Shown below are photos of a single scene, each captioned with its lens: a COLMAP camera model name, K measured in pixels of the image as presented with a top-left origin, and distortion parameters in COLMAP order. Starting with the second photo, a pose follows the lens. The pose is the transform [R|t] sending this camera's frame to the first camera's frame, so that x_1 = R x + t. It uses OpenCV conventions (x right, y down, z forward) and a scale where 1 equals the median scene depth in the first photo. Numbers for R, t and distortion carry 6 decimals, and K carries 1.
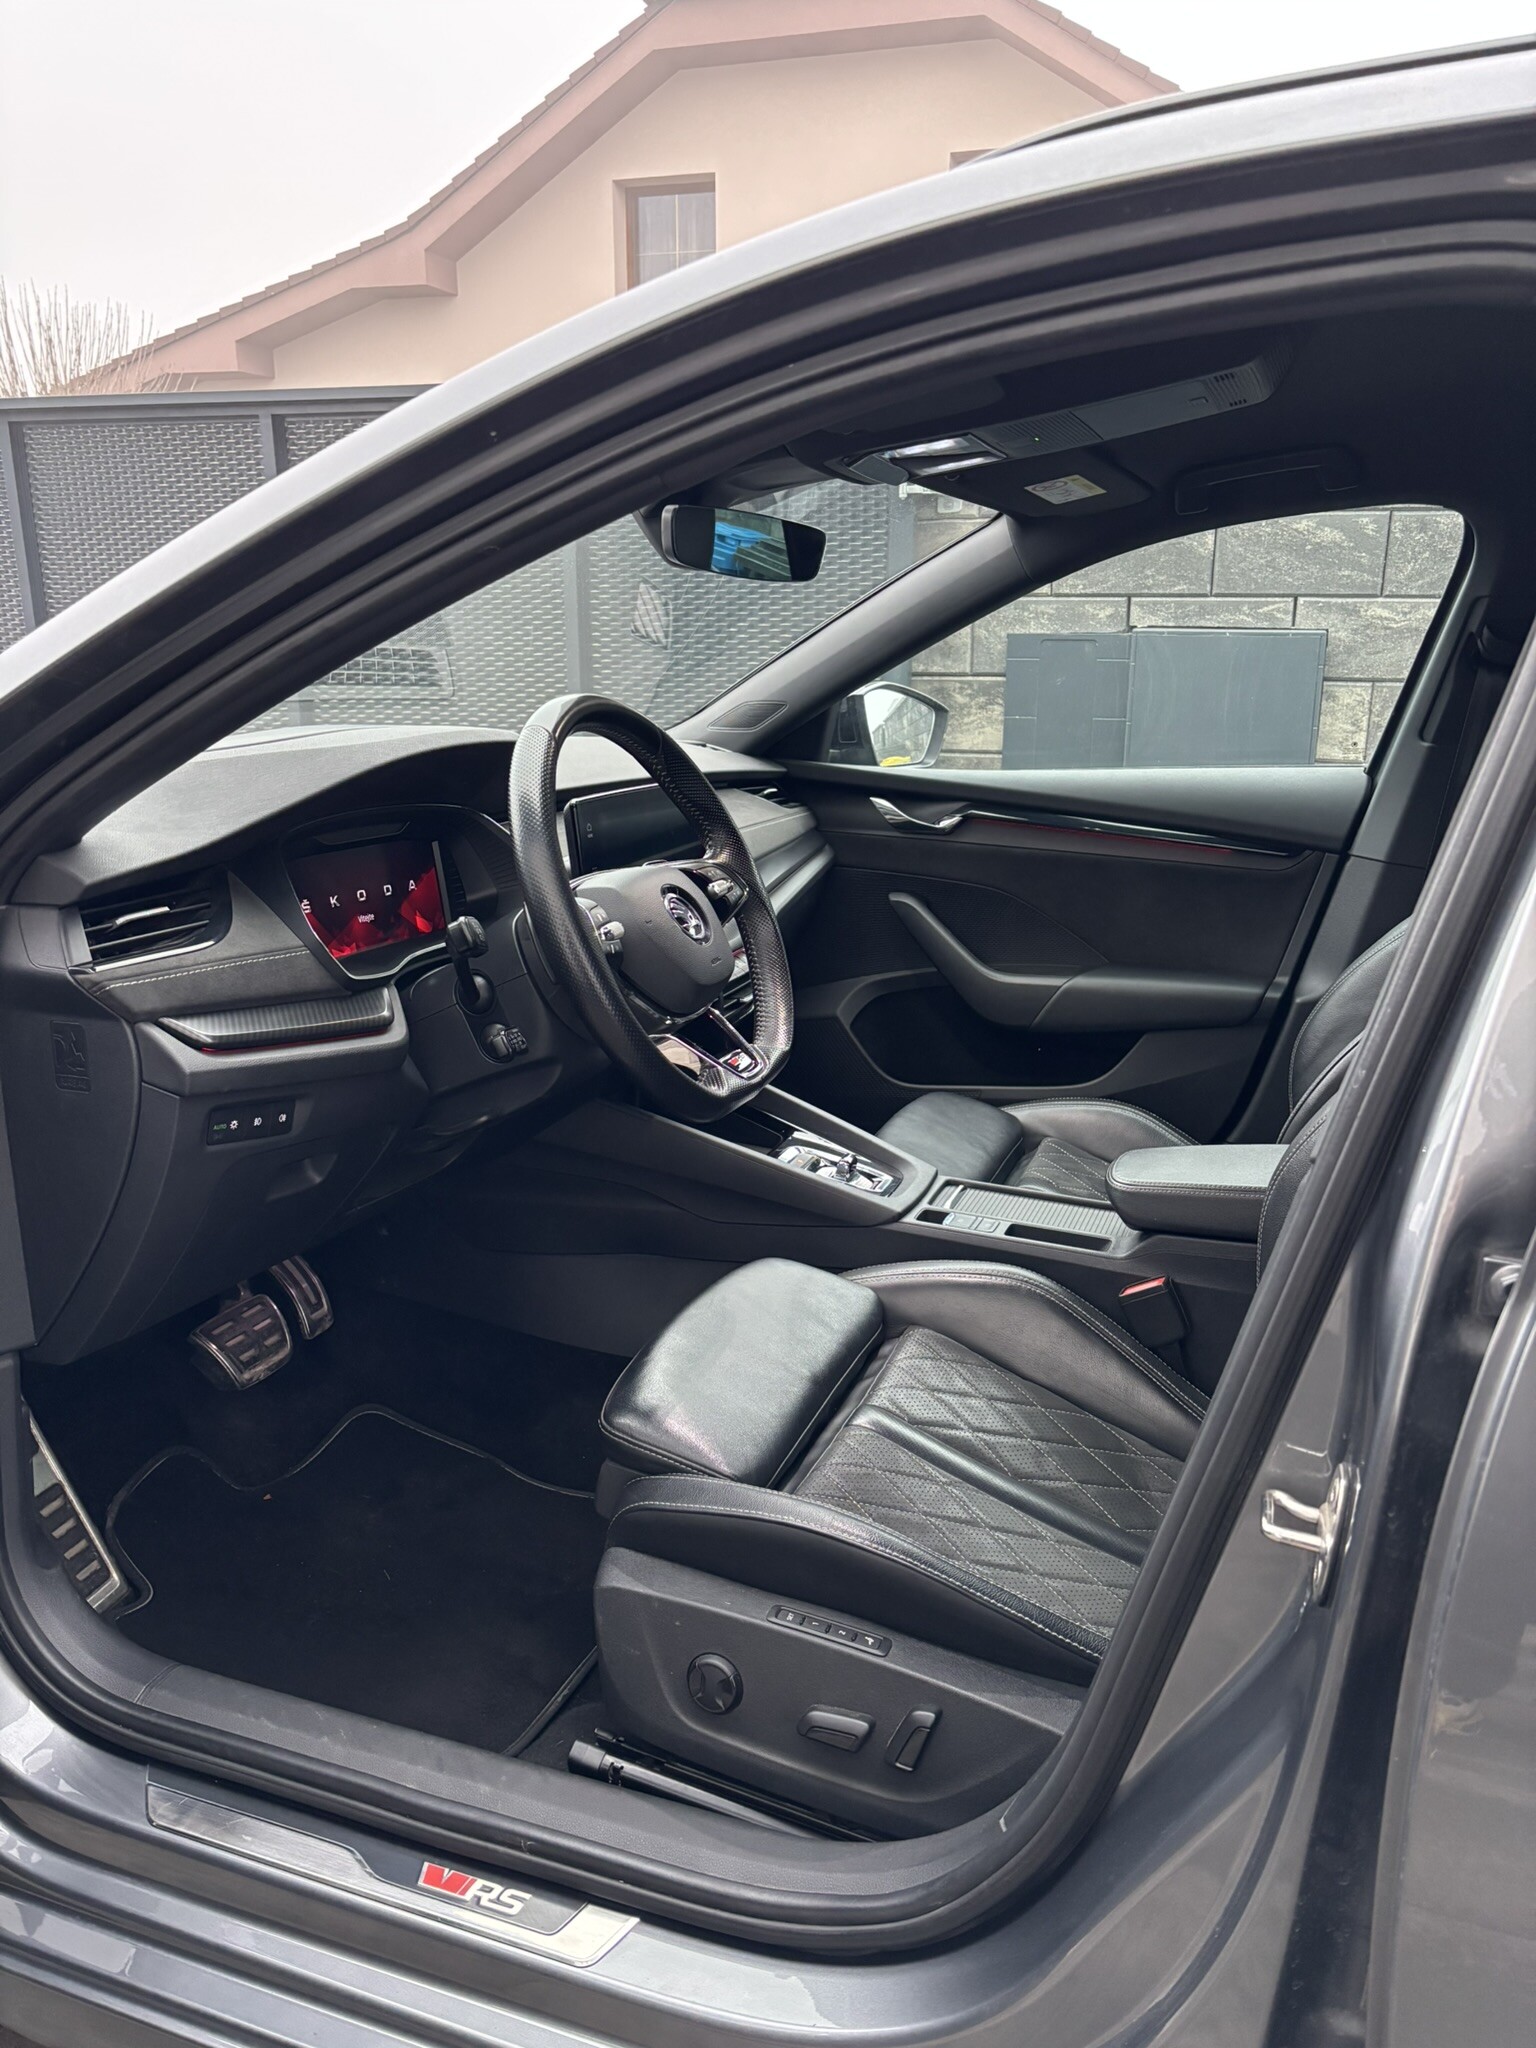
lens RADIAL K [[1563.2, 0, 774.8], [0, 1563.2, 1045.9], [0, 0, 1]] dist [0.022193, -0.047561]
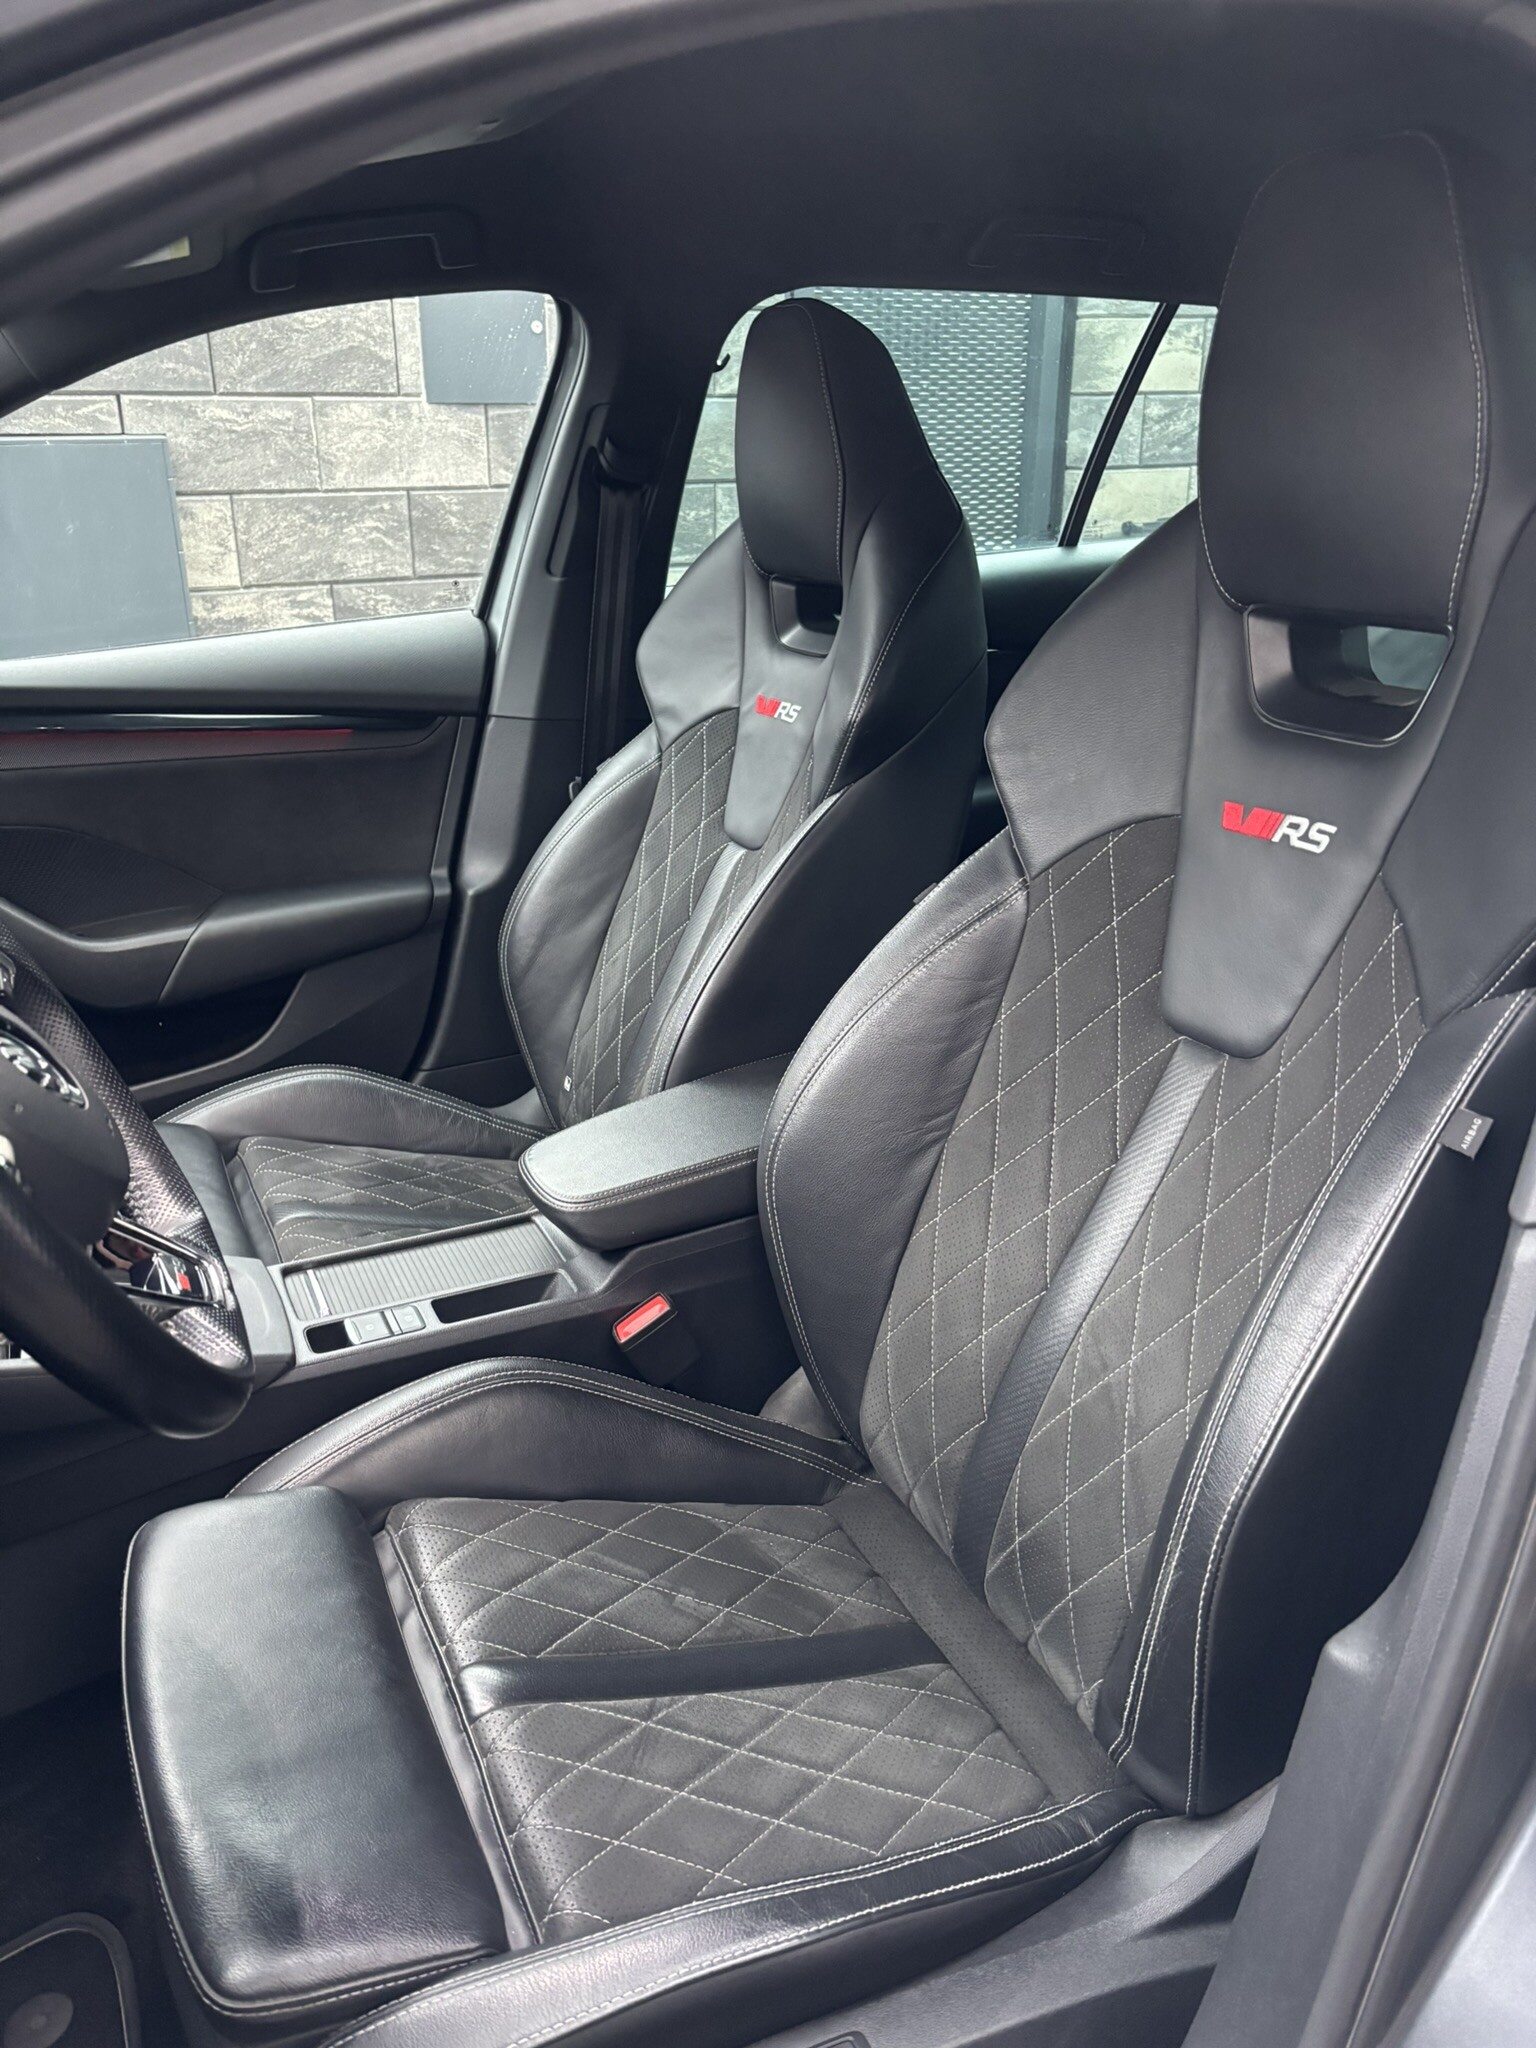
lens RADIAL K [[1563.2, 0, 777.0], [0, 1563.2, 1013.9], [0, 0, 1]] dist [0.022193, -0.047561]
pose [[0.682640, -0.270953, 0.678666, -0.087364], [0.199490, 0.962540, 0.183630, -0.052079], [-0.702999, 0.010034, 0.711120, 0.161465]]
